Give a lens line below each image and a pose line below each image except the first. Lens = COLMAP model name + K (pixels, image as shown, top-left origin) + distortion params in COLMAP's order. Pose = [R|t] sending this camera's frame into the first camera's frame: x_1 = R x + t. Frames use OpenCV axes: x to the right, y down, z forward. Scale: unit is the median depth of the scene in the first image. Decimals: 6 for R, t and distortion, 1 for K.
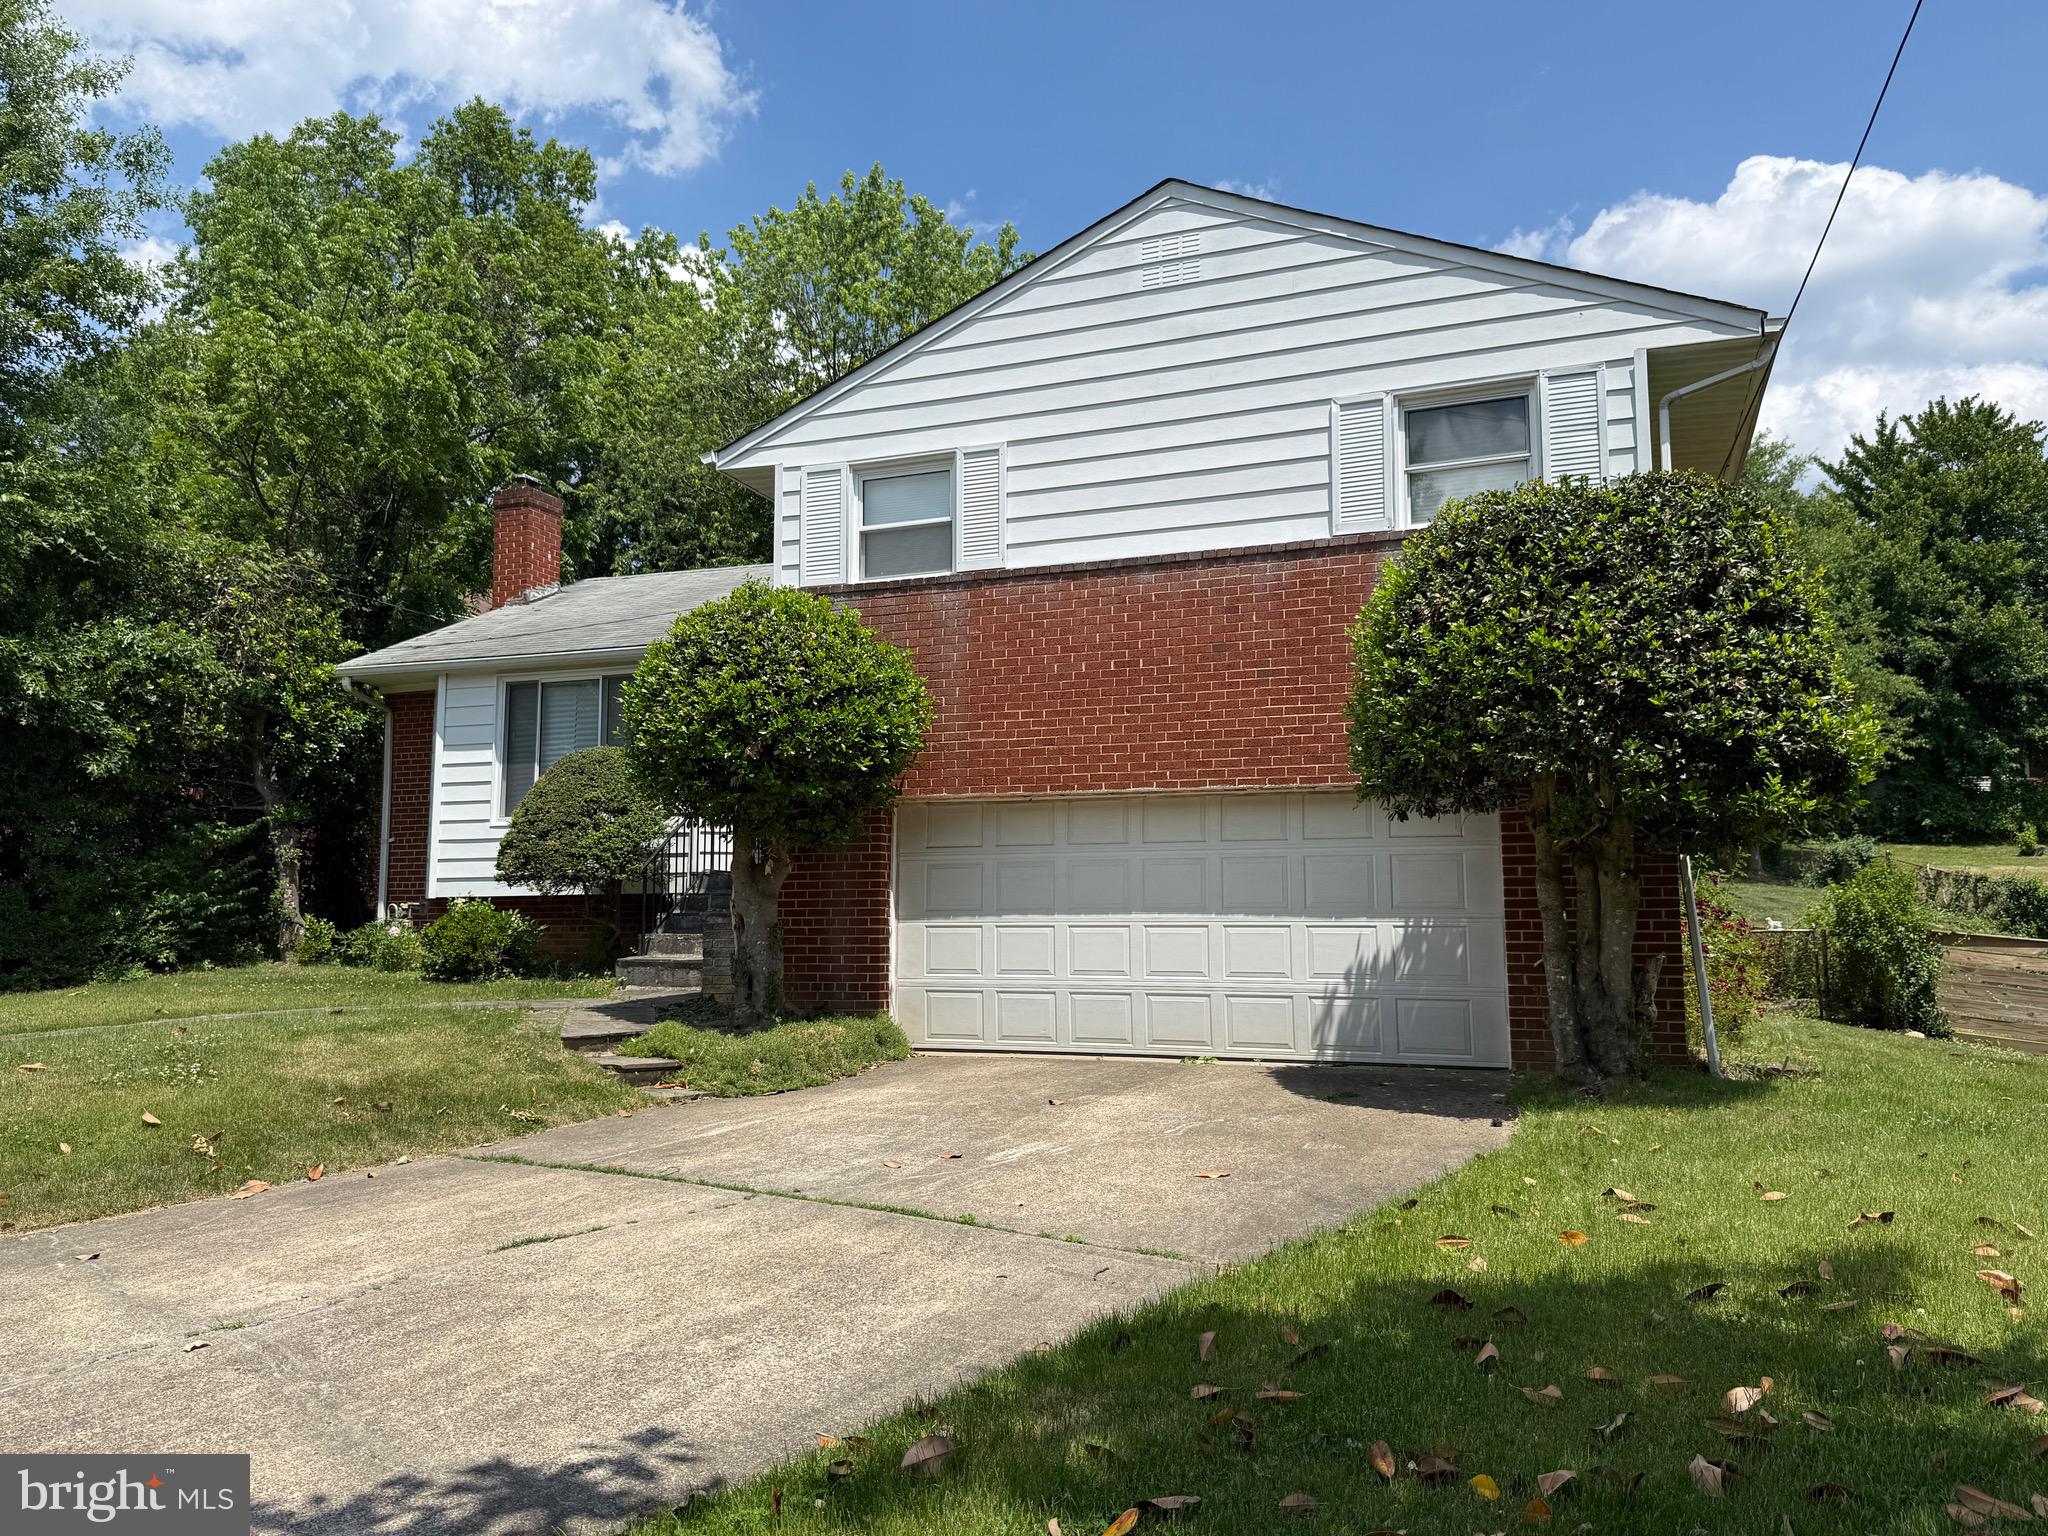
lens RADIAL K [[1505.2, 0, 1012.4], [0, 1505.2, 778.2], [0, 0, 1]] dist [0.072670, -0.079204]
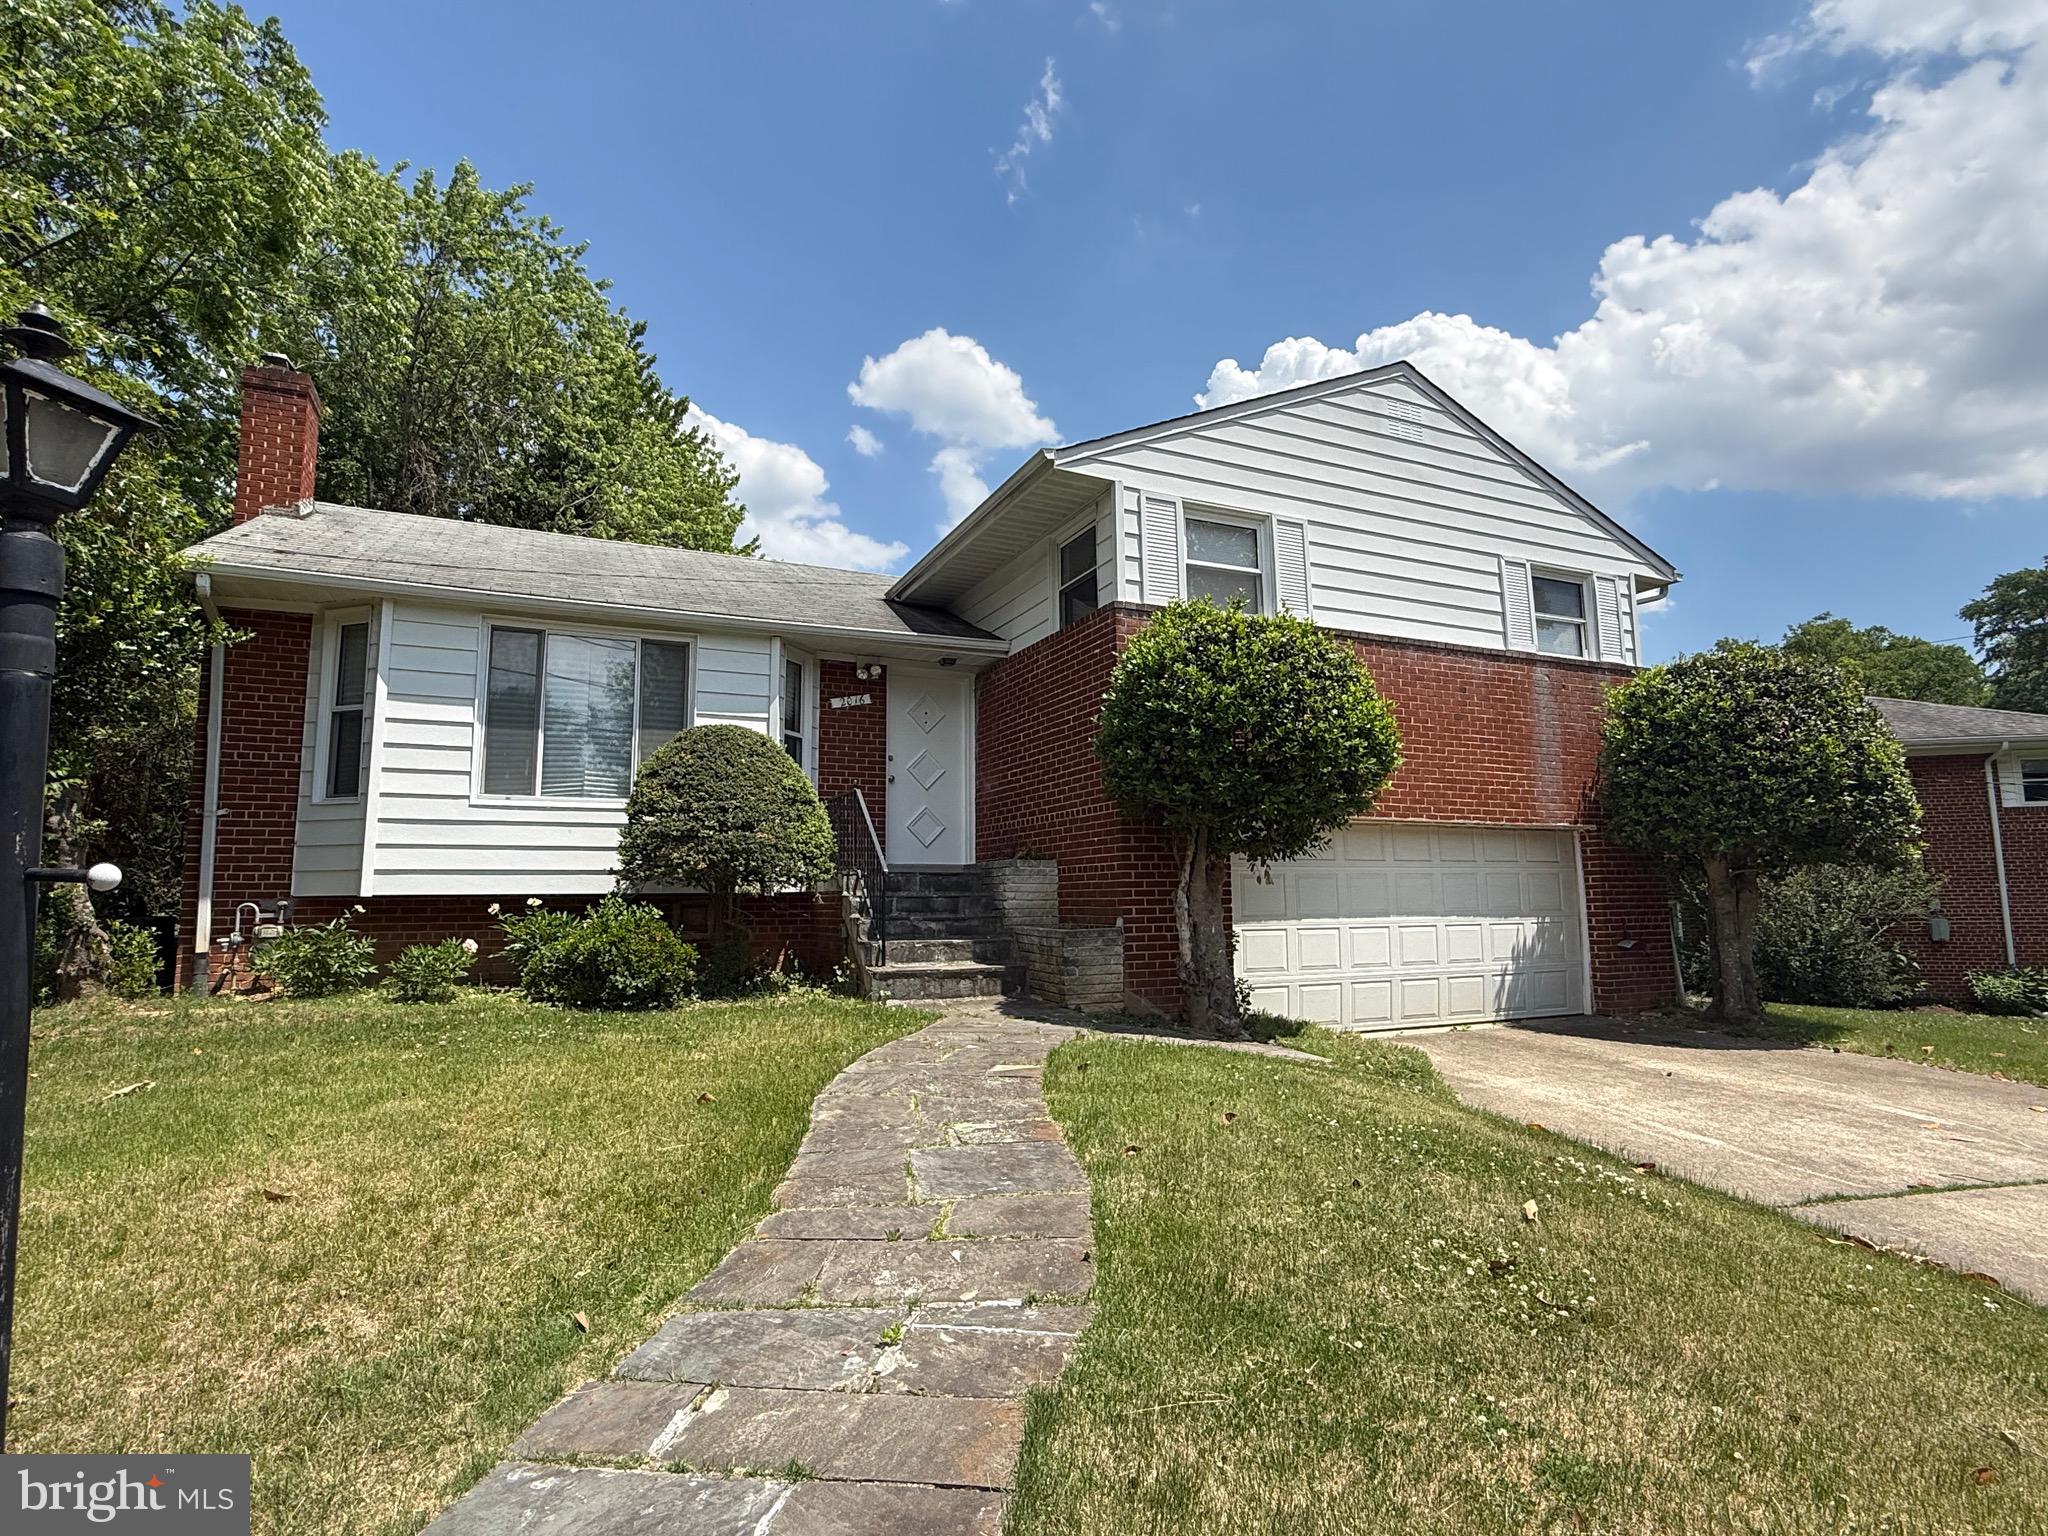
lens RADIAL K [[1057.7, 0, 1015.4], [0, 1057.7, 764.9], [0, 0, 1]] dist [-0.004855, -0.000042]
pose [[0.693823, 0.084078, 0.715220, -0.753923], [-0.066598, 0.996396, -0.052526, 0.029674], [-0.717059, -0.011189, 0.696922, 0.586263]]
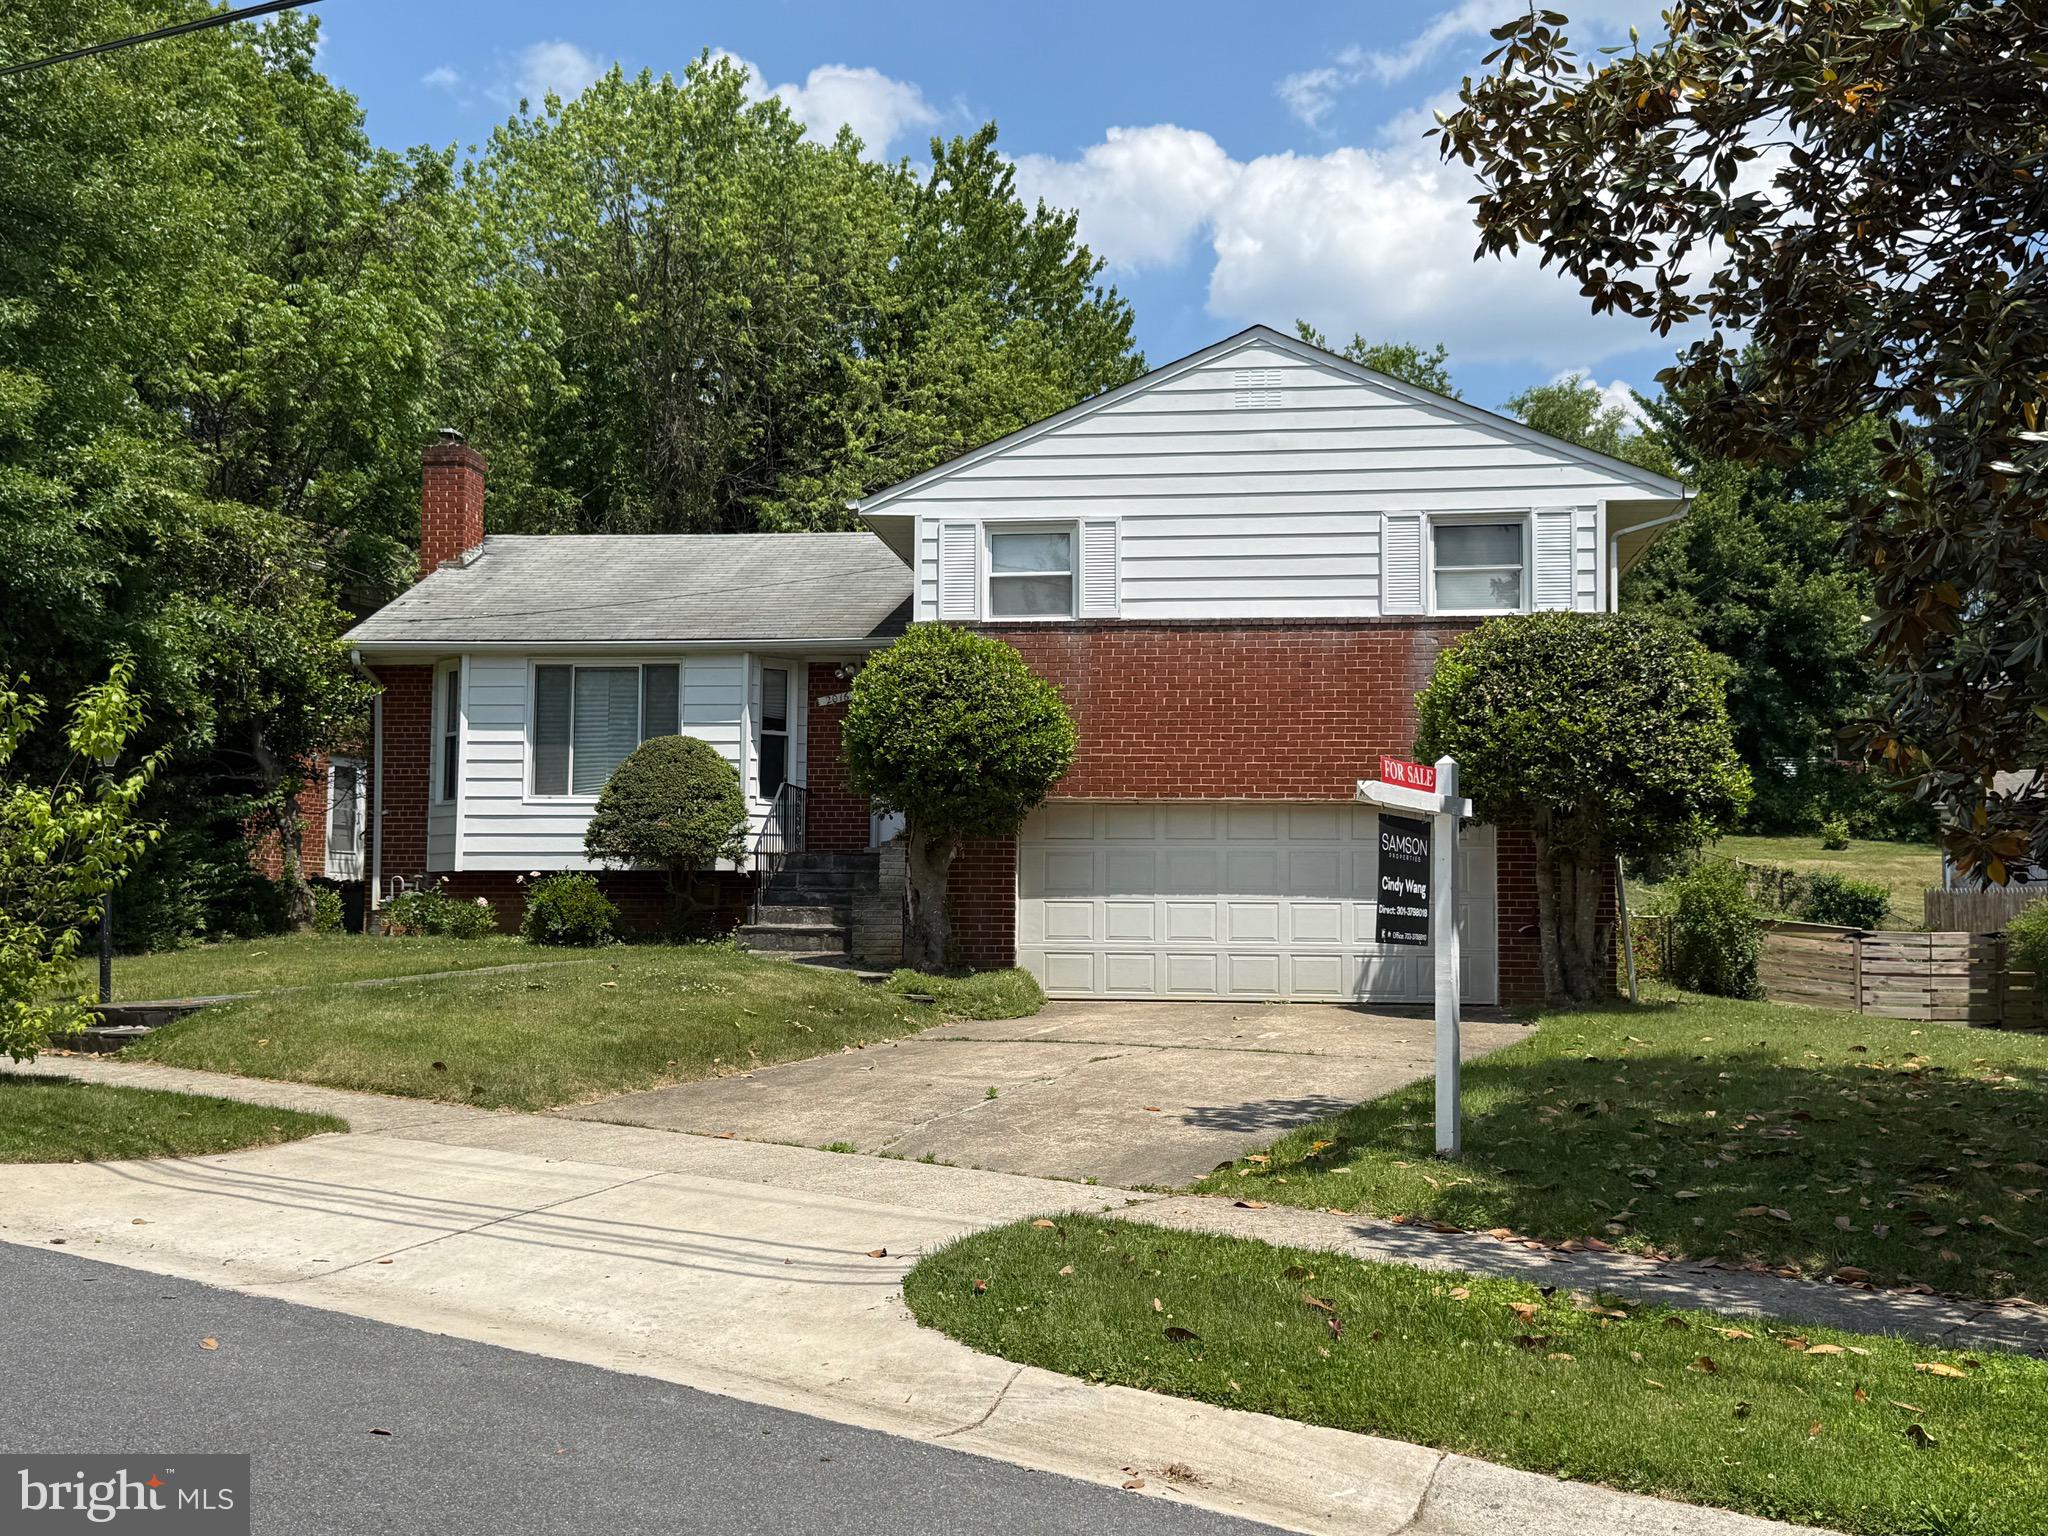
lens RADIAL K [[2213.0, 0, 1013.5], [0, 2213.0, 757.2], [0, 0, 1]] dist [0.105975, 0.000000]
pose [[0.972211, 0.027294, 0.232510, -0.519886], [-0.032563, 0.999292, 0.018849, -0.055306], [-0.231830, -0.025896, 0.972411, -0.784881]]
